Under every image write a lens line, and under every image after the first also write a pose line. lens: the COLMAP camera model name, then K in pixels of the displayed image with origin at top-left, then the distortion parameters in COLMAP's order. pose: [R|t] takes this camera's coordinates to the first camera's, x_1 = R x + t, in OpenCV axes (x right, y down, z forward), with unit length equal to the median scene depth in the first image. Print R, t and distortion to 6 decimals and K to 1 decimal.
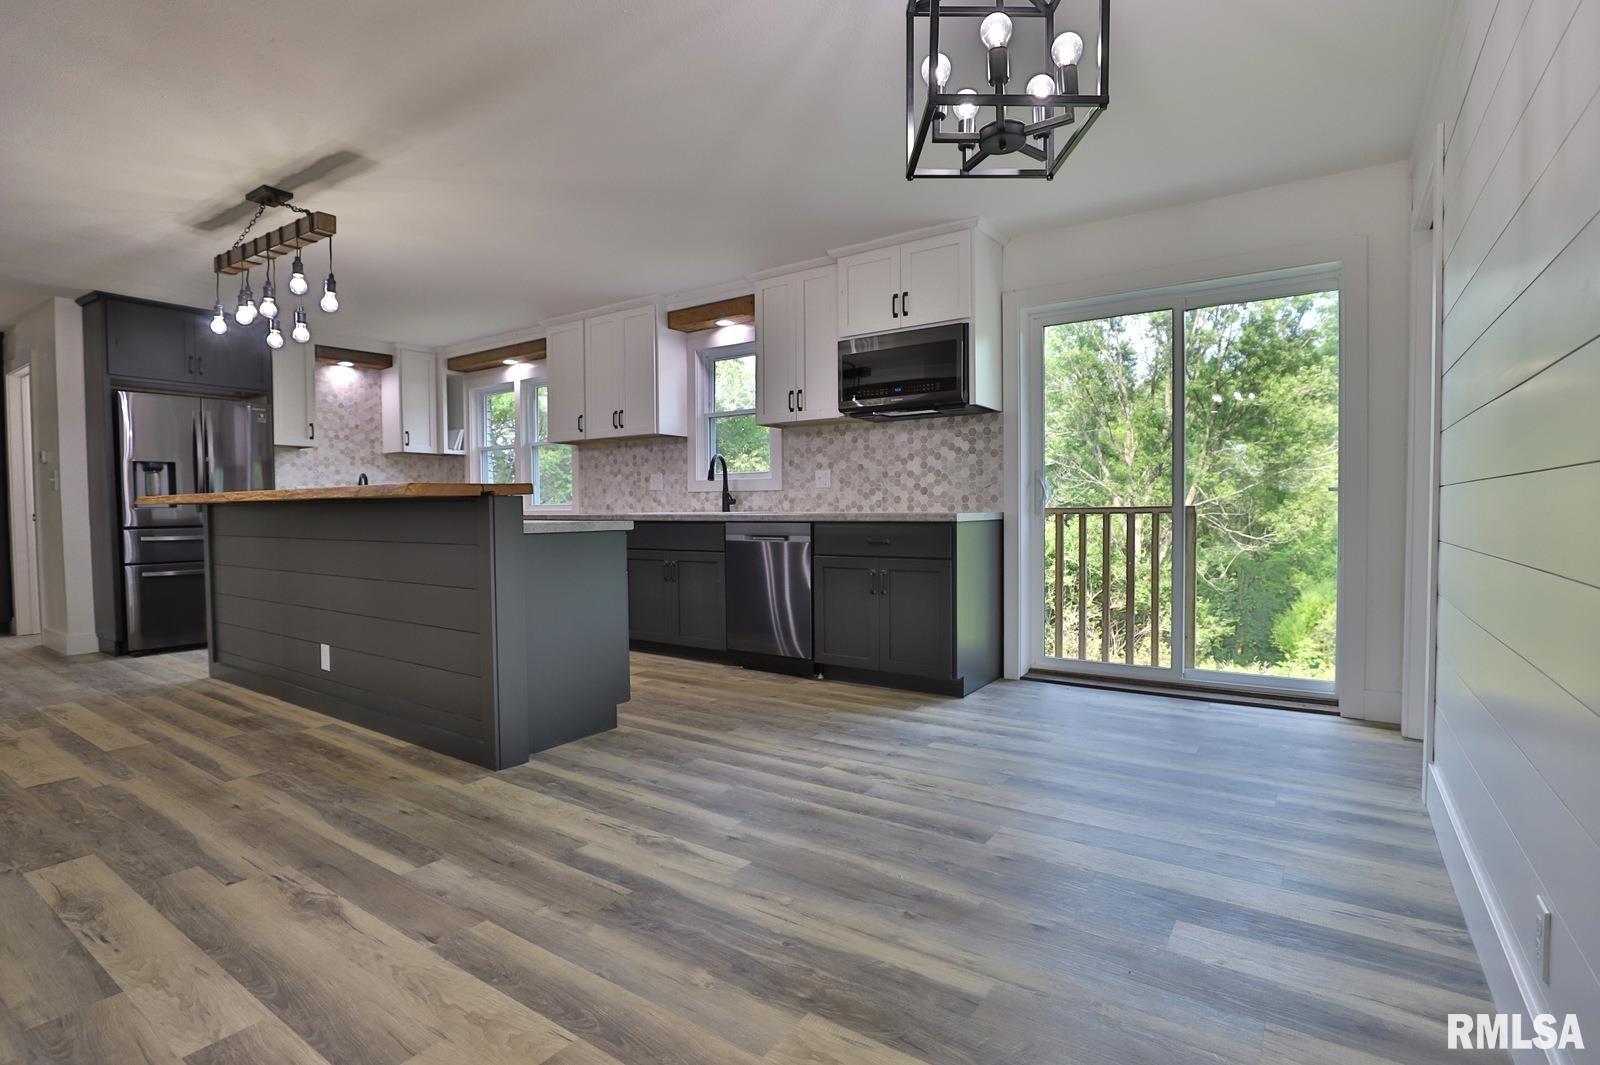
lens RADIAL K [[780.9, 0, 804.7], [0, 780.9, 536.6], [0, 0, 1]] dist [-0.031248, 0.006276]
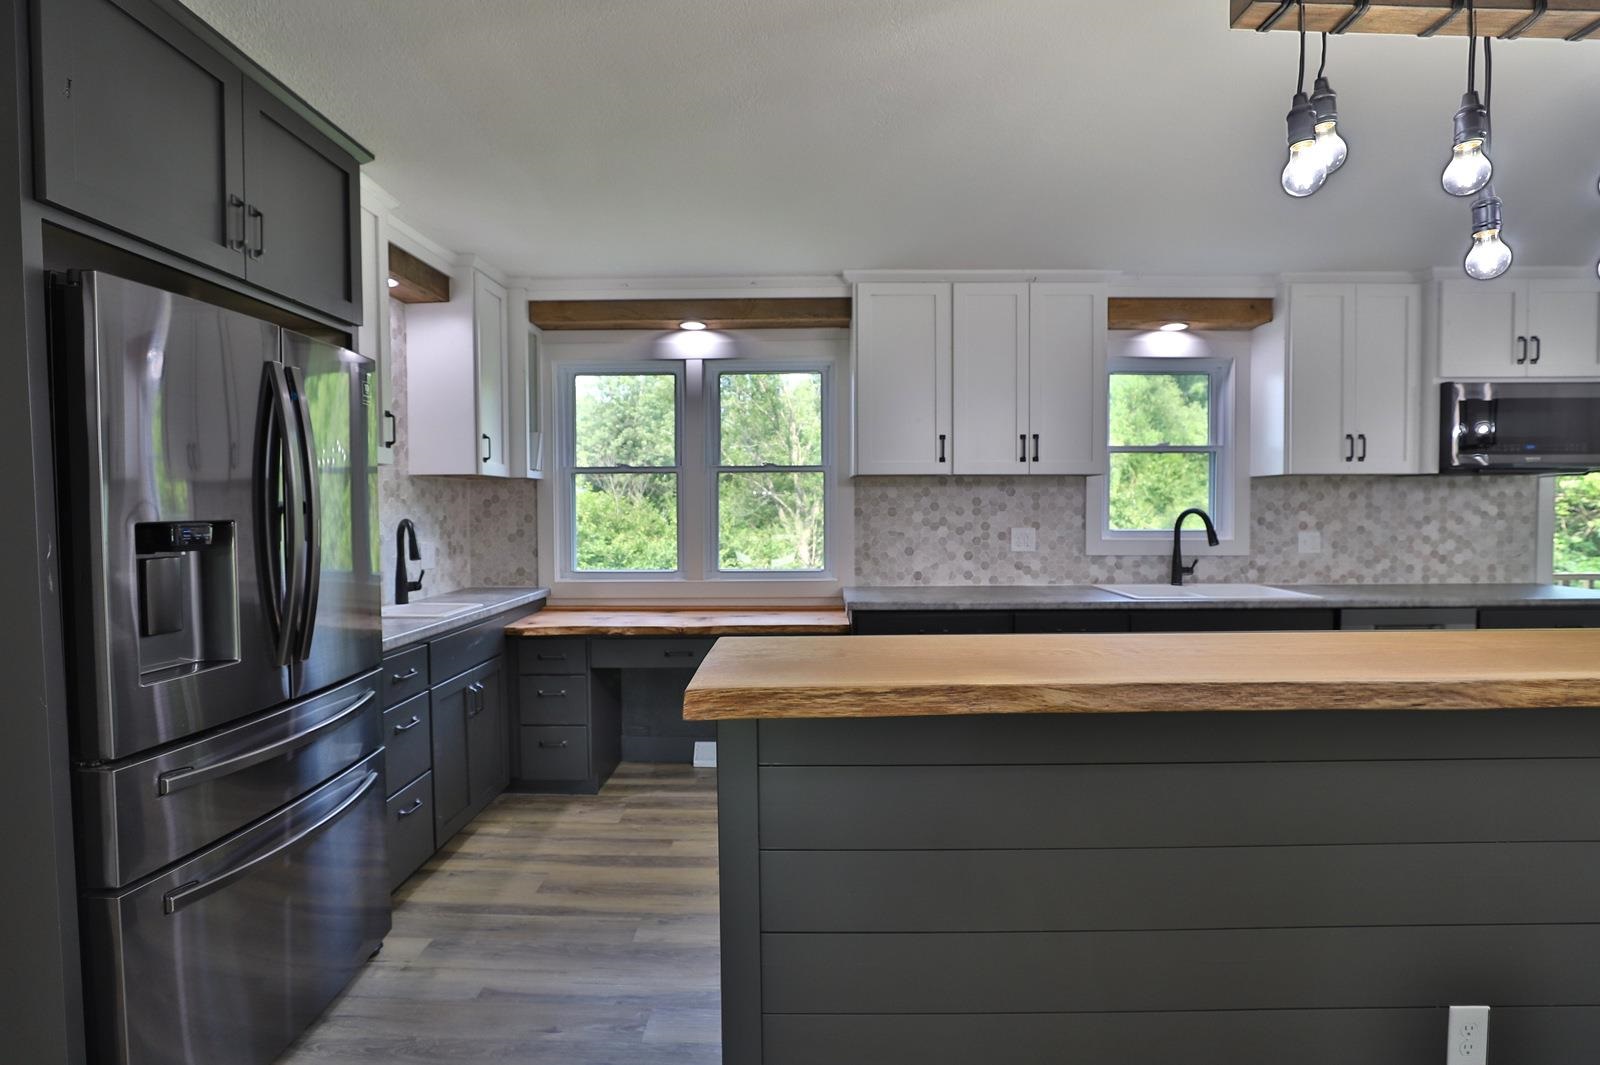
lens RADIAL K [[780.9, 0, 801.0], [0, 780.9, 534.9], [0, 0, 1]] dist [-0.031248, 0.006276]
pose [[0.826329, -0.017870, 0.562904, -0.928500], [0.017565, 0.999828, 0.005956, -0.103526], [-0.562914, 0.004966, 0.826501, 0.694851]]
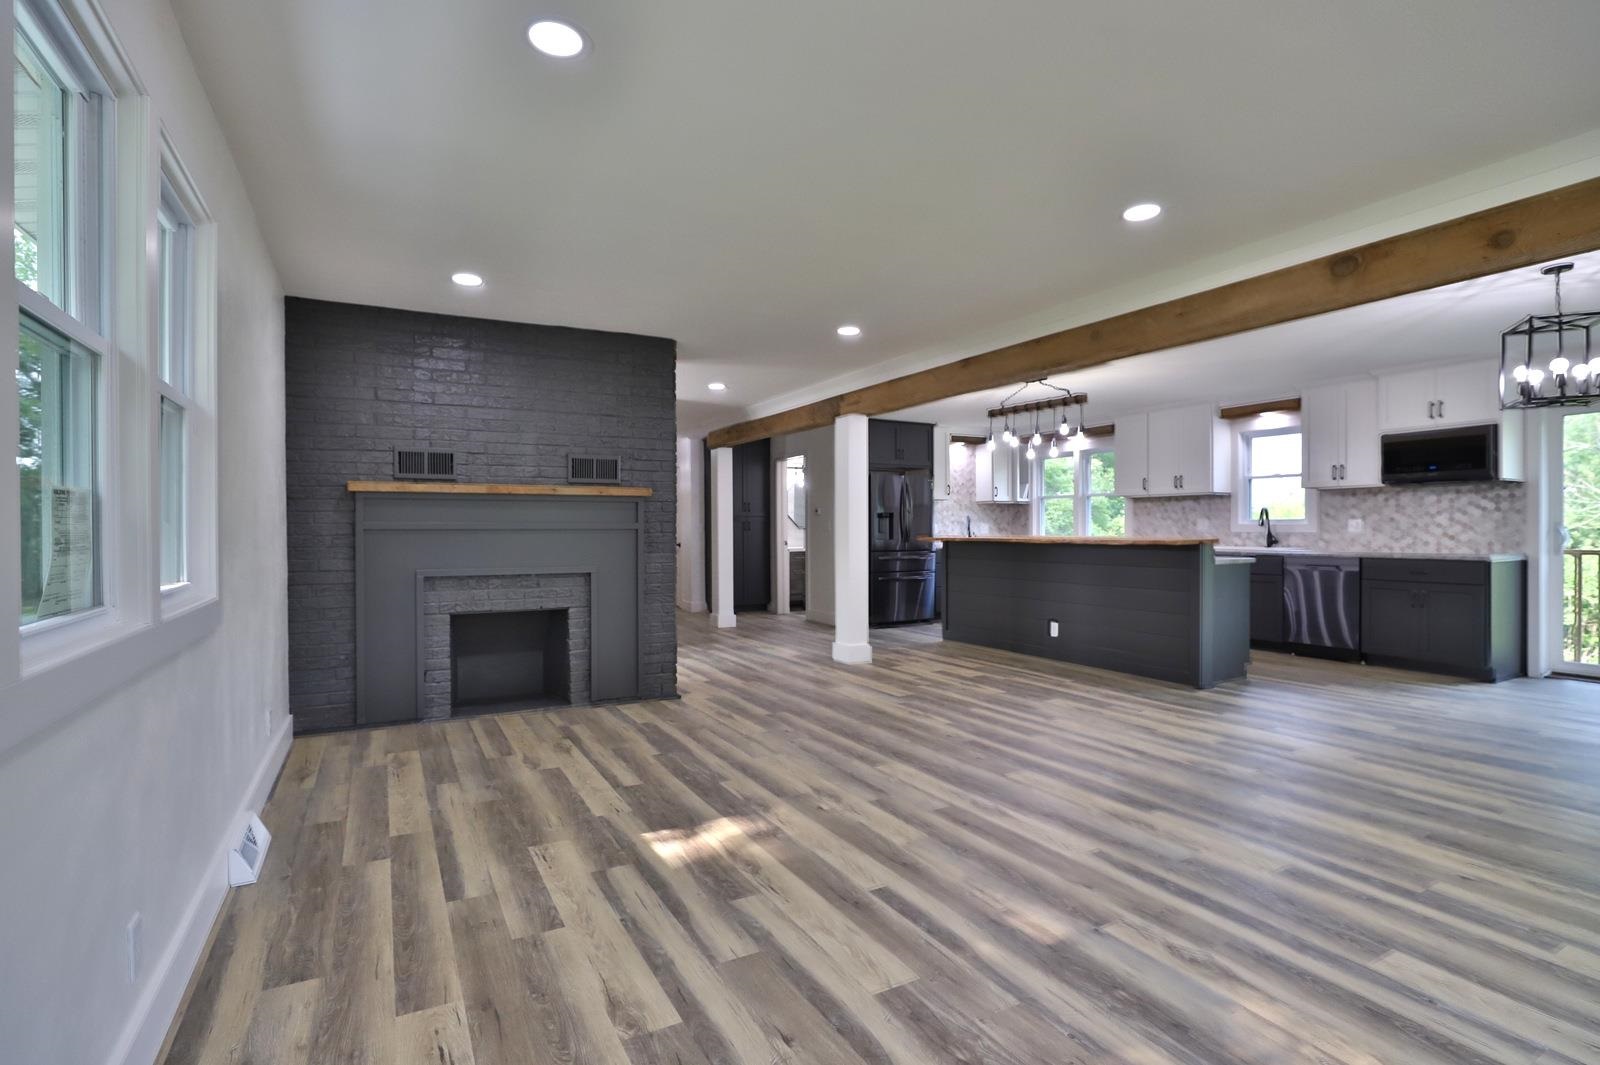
lens RADIAL K [[780.9, 0, 801.6], [0, 780.9, 532.5], [0, 0, 1]] dist [-0.031248, 0.006276]
pose [[0.893120, 0.008879, -0.449731, -0.264066], [-0.021786, 0.999486, -0.023531, -0.010867], [0.449291, 0.030814, 0.892854, -0.724053]]
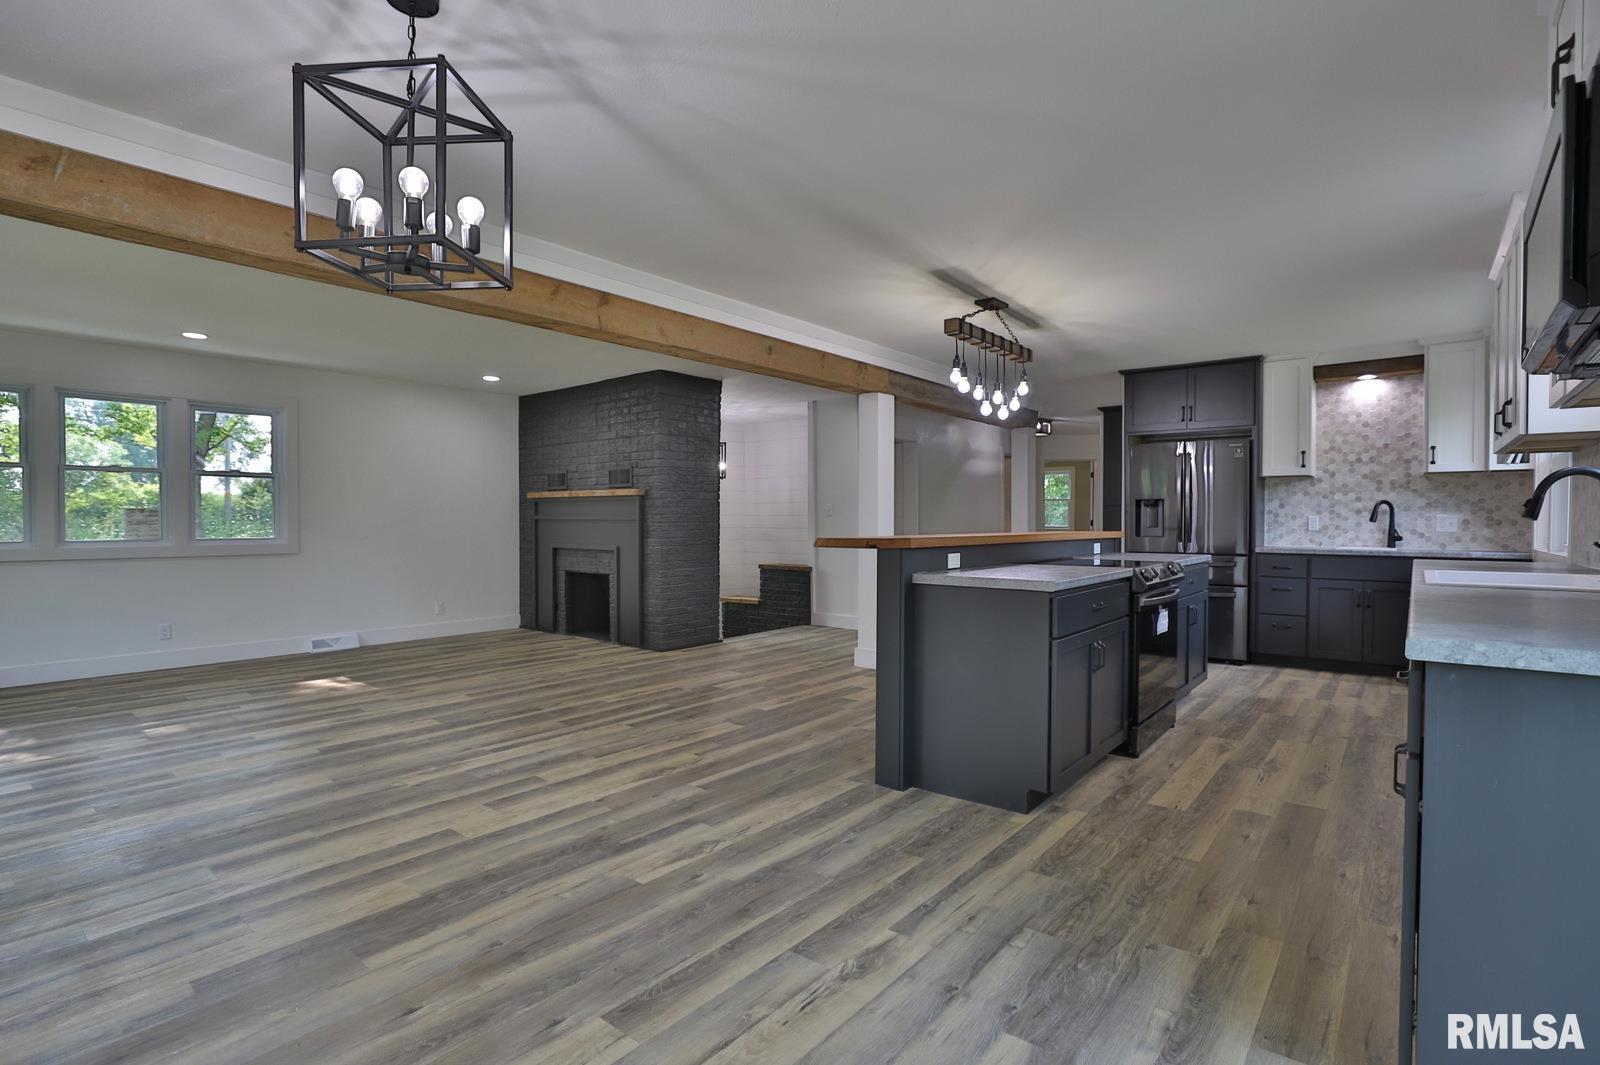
lens RADIAL K [[780.9, 0, 797.9], [0, 780.9, 531.7], [0, 0, 1]] dist [-0.031248, 0.006276]
pose [[-0.088246, 0.024970, -0.995786, 0.499864], [-0.036600, 0.998929, 0.028292, -0.068914], [0.995426, 0.038943, -0.087237, 0.627501]]
